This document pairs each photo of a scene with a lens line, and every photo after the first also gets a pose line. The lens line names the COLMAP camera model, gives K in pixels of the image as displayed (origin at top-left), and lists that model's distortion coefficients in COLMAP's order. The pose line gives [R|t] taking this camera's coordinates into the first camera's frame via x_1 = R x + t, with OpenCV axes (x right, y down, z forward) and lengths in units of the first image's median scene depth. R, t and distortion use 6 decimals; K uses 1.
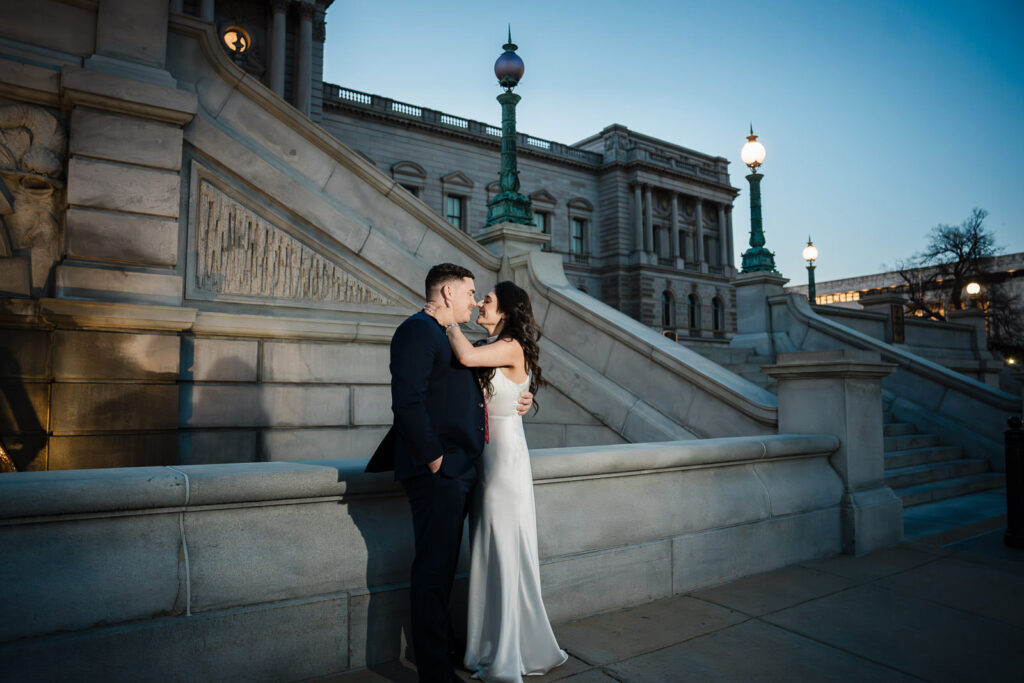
lens RADIAL K [[717.7, 0, 479.9], [0, 717.7, 328.3], [0, 0, 1]] dist [-0.007559, 0.002531]
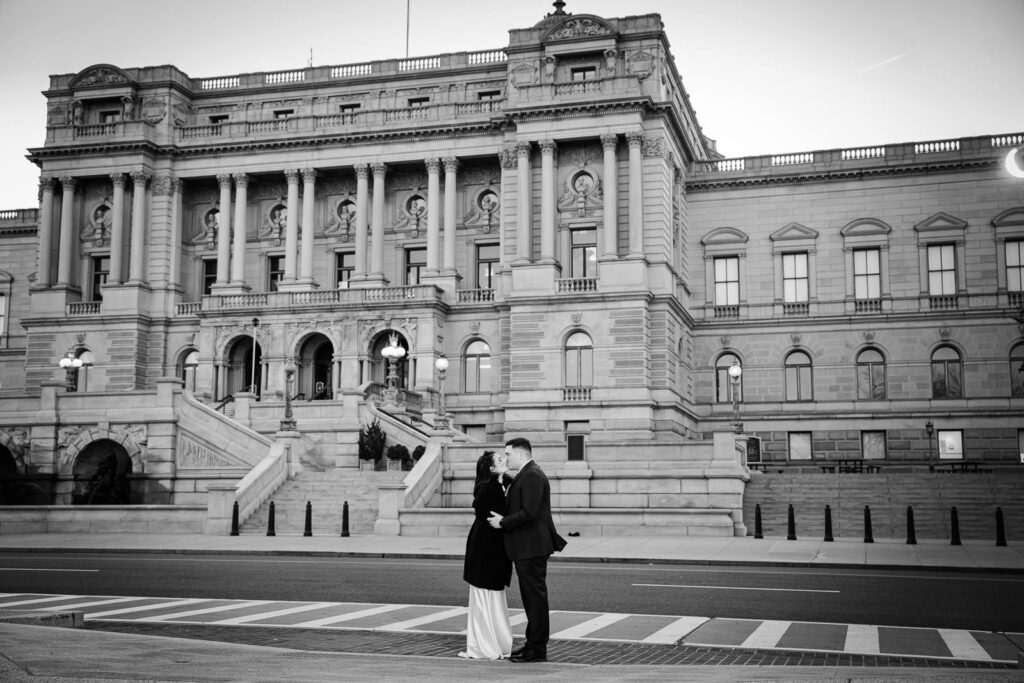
lens RADIAL K [[1179.4, 0, 497.7], [0, 1179.4, 351.3], [0, 0, 1]] dist [0.102391, 0.016076]
pose [[0.626696, -0.096408, -0.773277, 1.244839], [0.068461, 0.995292, -0.068604, -0.026262], [0.776250, -0.009945, 0.630346, -0.354466]]
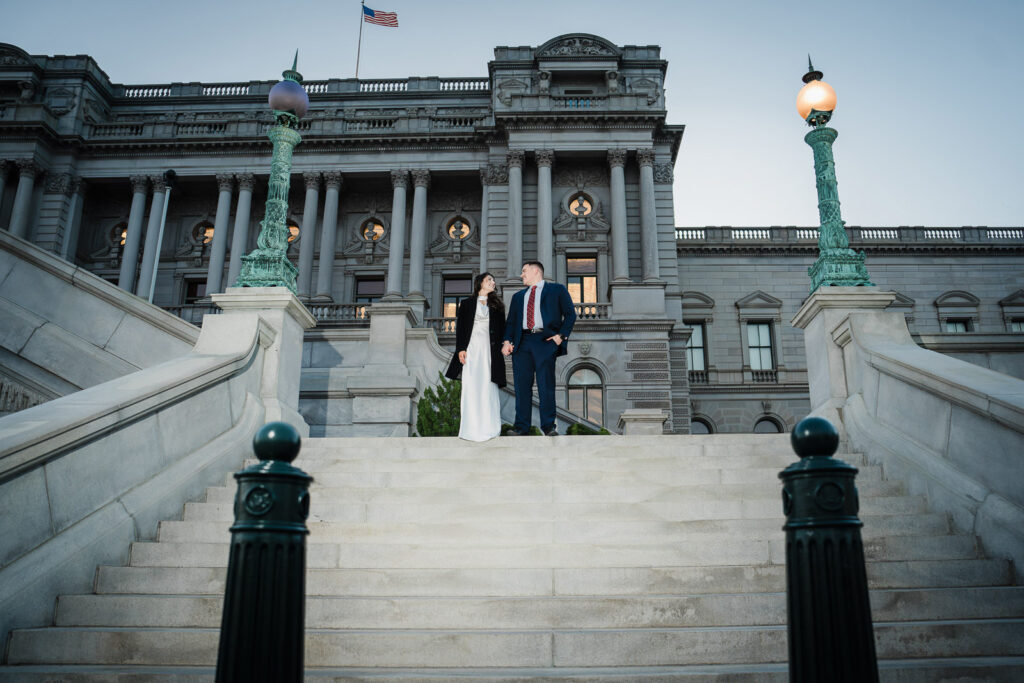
lens RADIAL K [[774.9, 0, 545.4], [0, 774.9, 391.6], [0, 0, 1]] dist [-0.110860, 0.085016]
pose [[0.813151, -0.146771, -0.563244, 0.224451], [0.058066, 0.983313, -0.172404, 0.034560], [0.579149, 0.107485, 0.808105, 0.179645]]
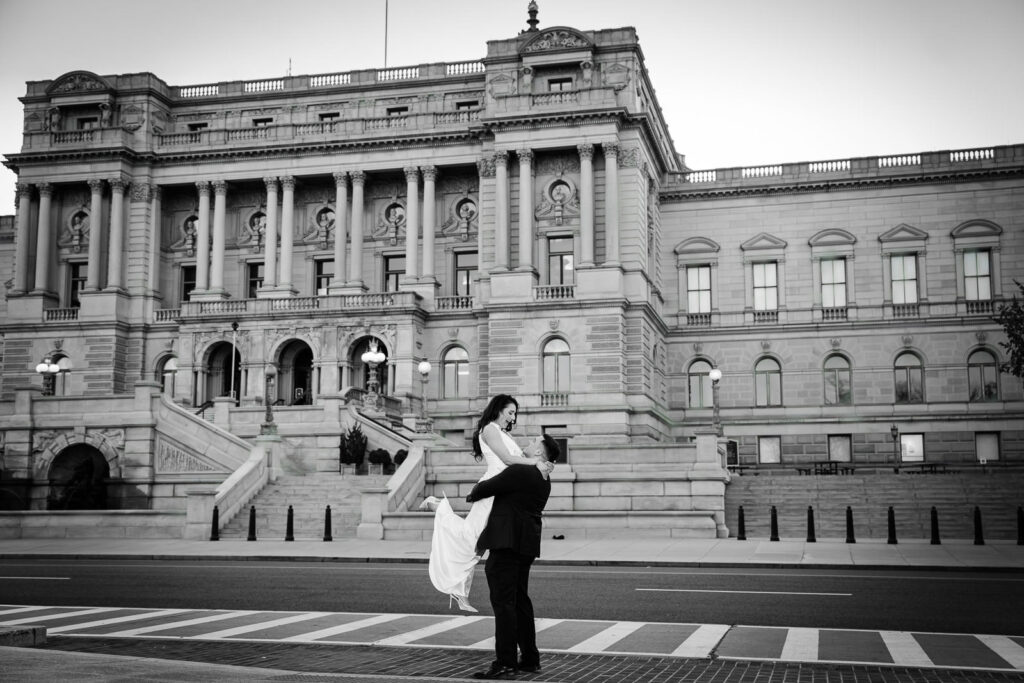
lens RADIAL K [[1139.4, 0, 518.8], [0, 1139.4, 367.3], [0, 0, 1]] dist [0.067540, 0.038778]
pose [[0.658840, -0.092095, -0.746625, 1.200818], [0.070835, 0.995663, -0.060307, -0.023128], [0.748941, -0.013155, 0.662506, -0.333642]]
